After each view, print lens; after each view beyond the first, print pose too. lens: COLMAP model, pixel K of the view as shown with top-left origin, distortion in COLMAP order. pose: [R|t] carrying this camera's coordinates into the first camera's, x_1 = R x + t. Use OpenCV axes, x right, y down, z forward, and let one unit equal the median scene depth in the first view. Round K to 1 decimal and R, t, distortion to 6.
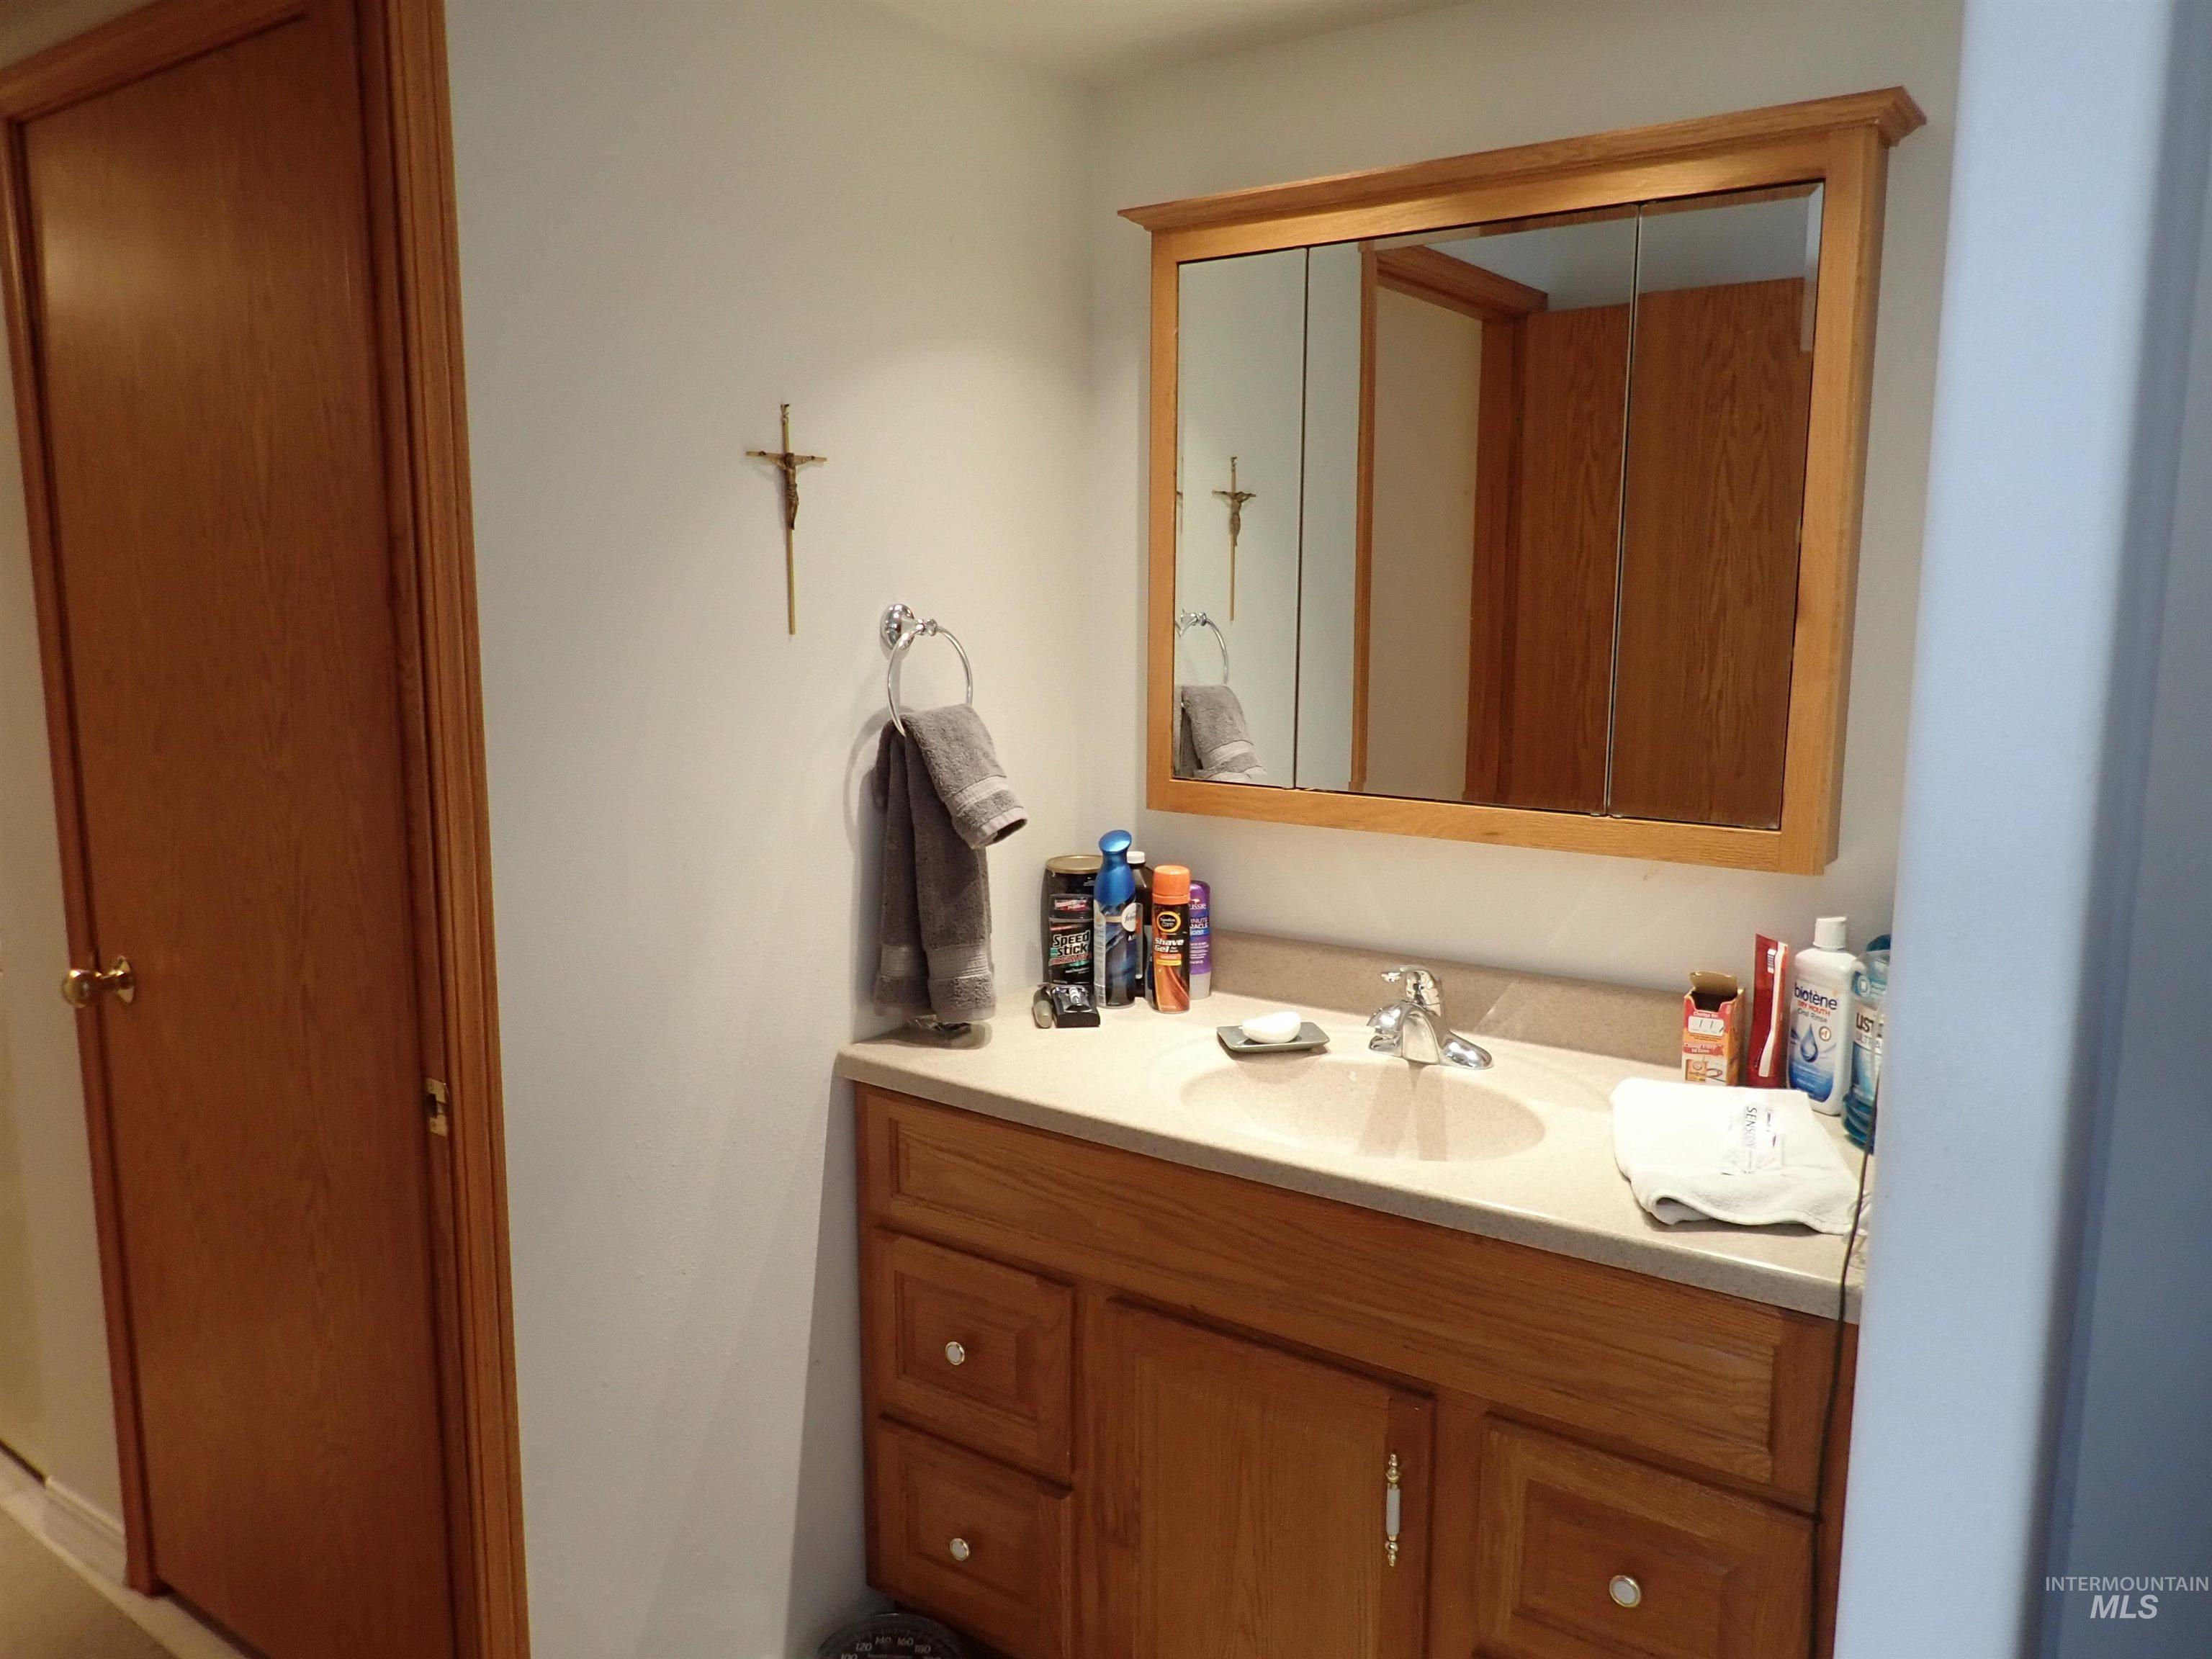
lens RADIAL K [[1626.4, 0, 1099.1], [0, 1626.4, 829.7], [0, 0, 1]] dist [0.000750, -0.003747]
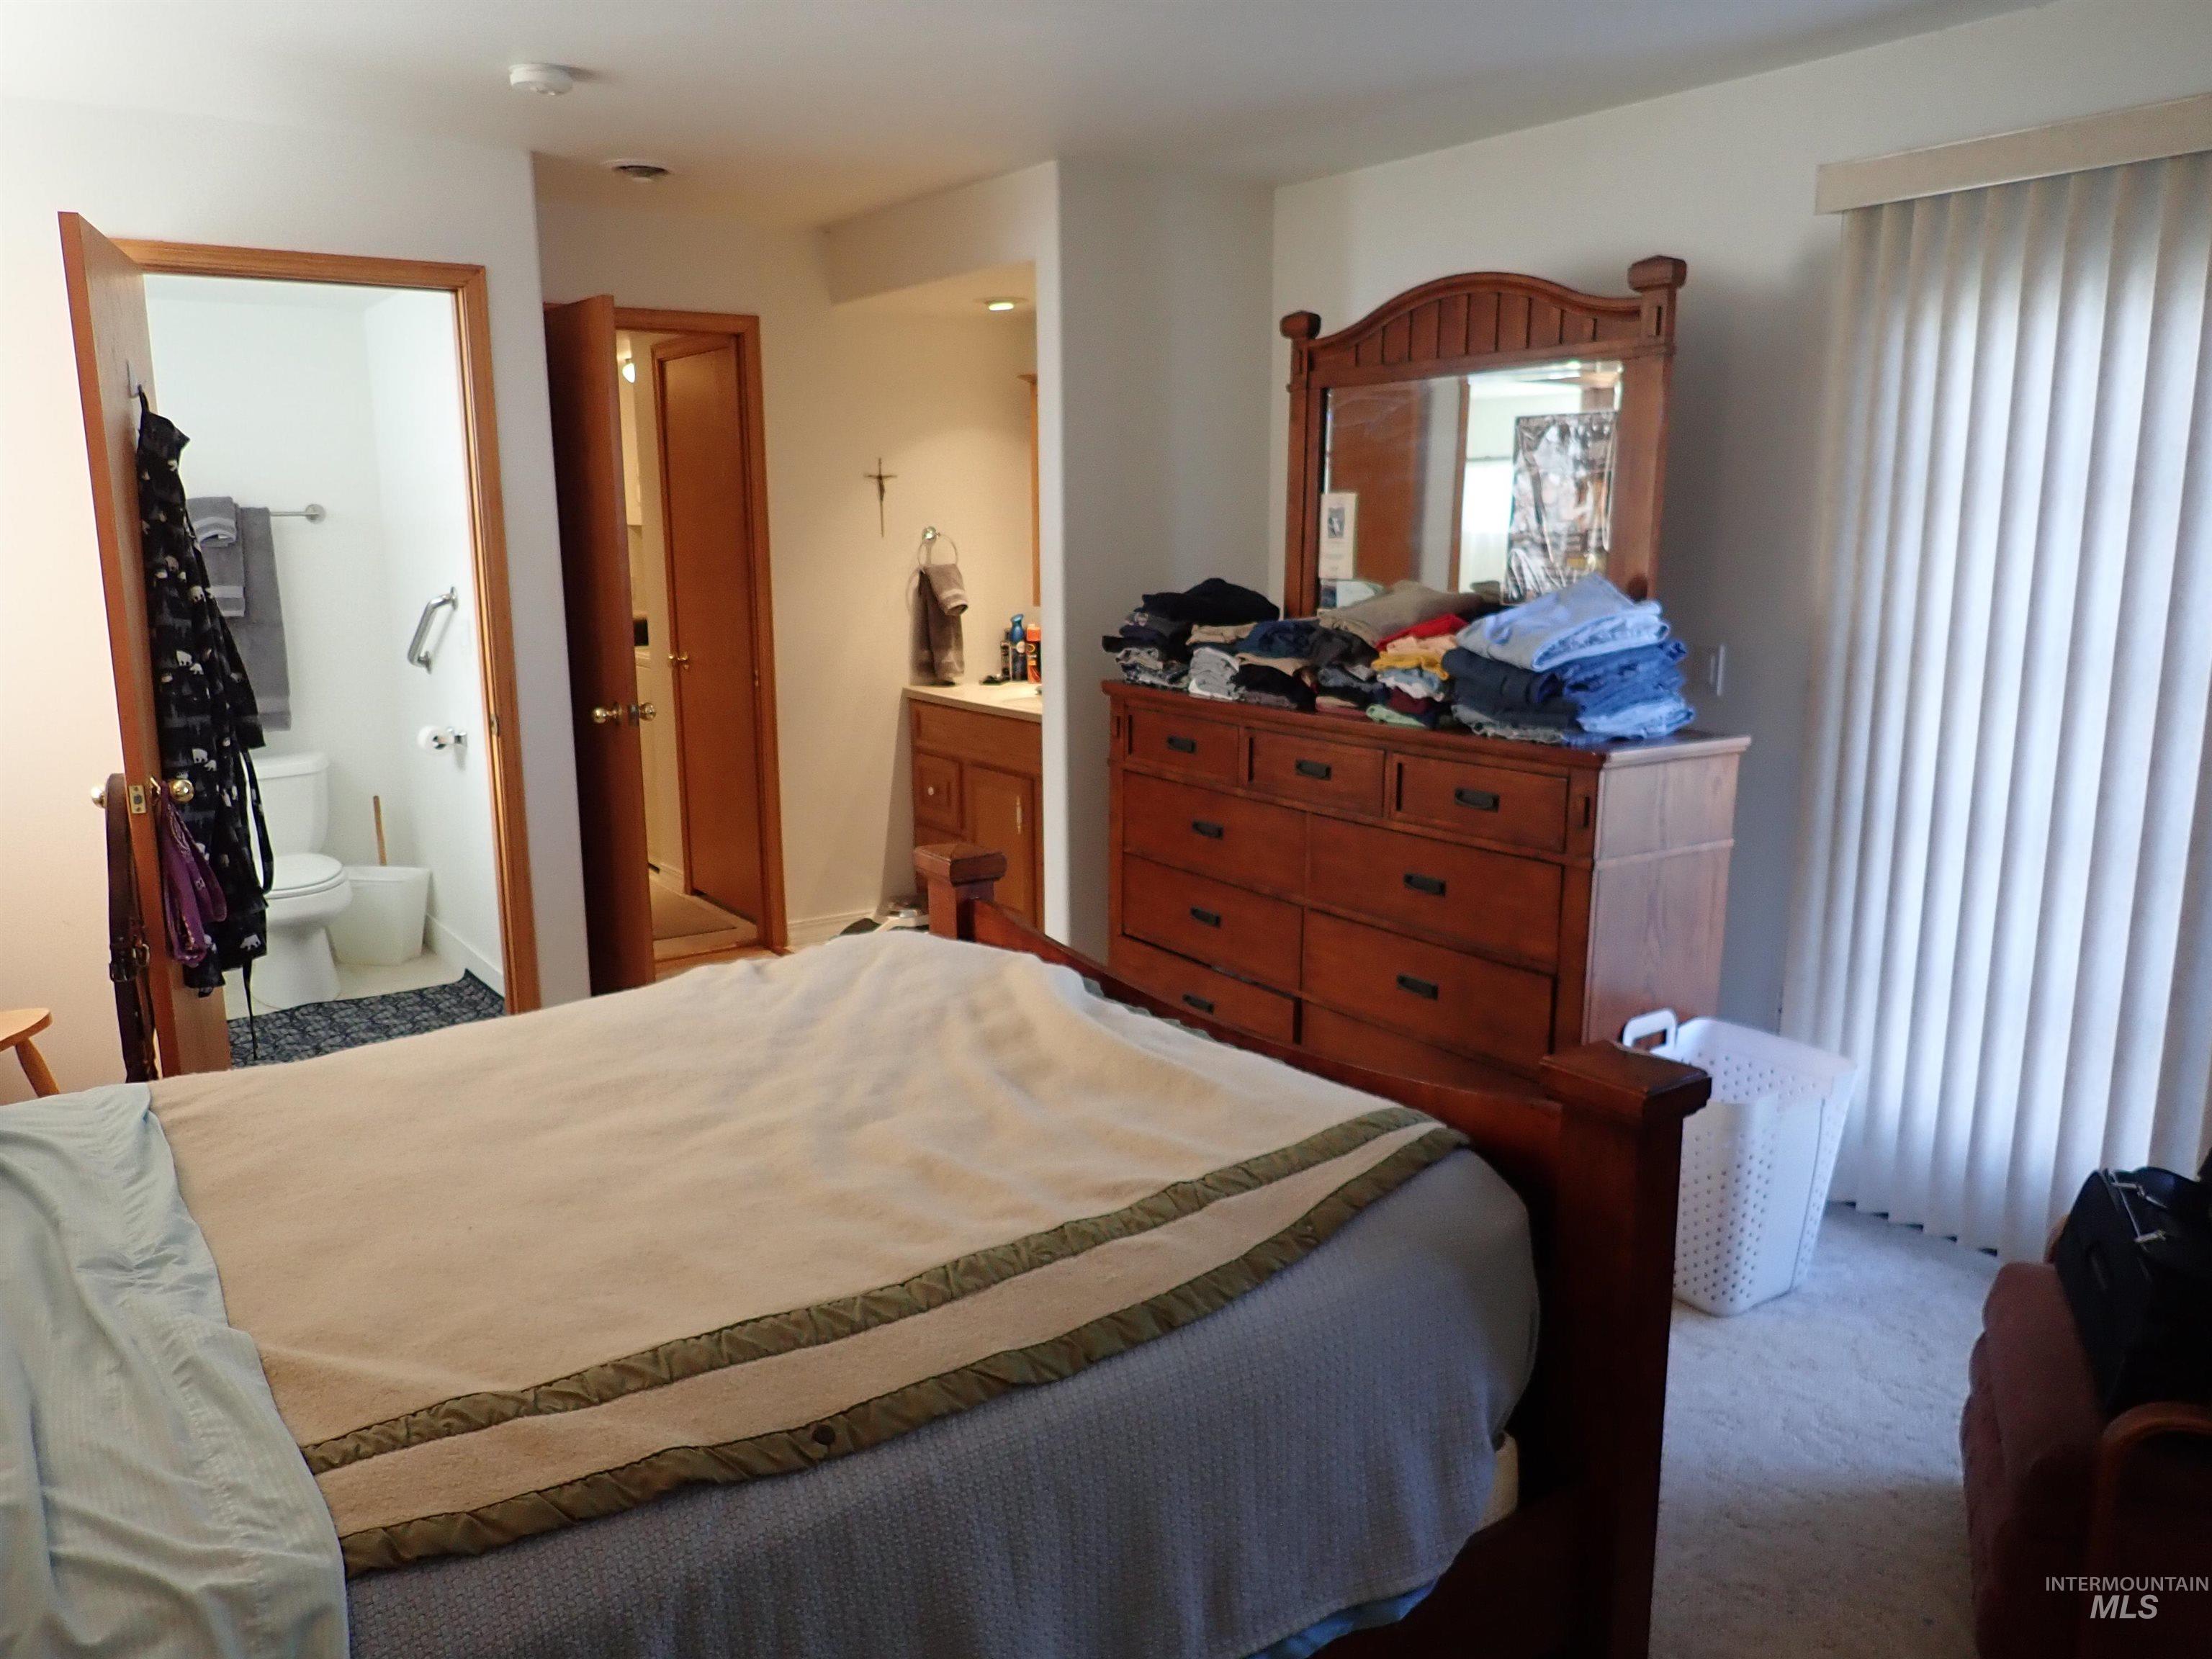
lens RADIAL K [[1626.4, 0, 1106.6], [0, 1626.4, 831.8], [0, 0, 1]] dist [0.000750, -0.003747]
pose [[0.944431, 0.056285, -0.323855, 1.091382], [-0.039029, 0.997463, 0.059540, 0.204658], [0.326385, -0.043592, 0.944231, -1.541491]]
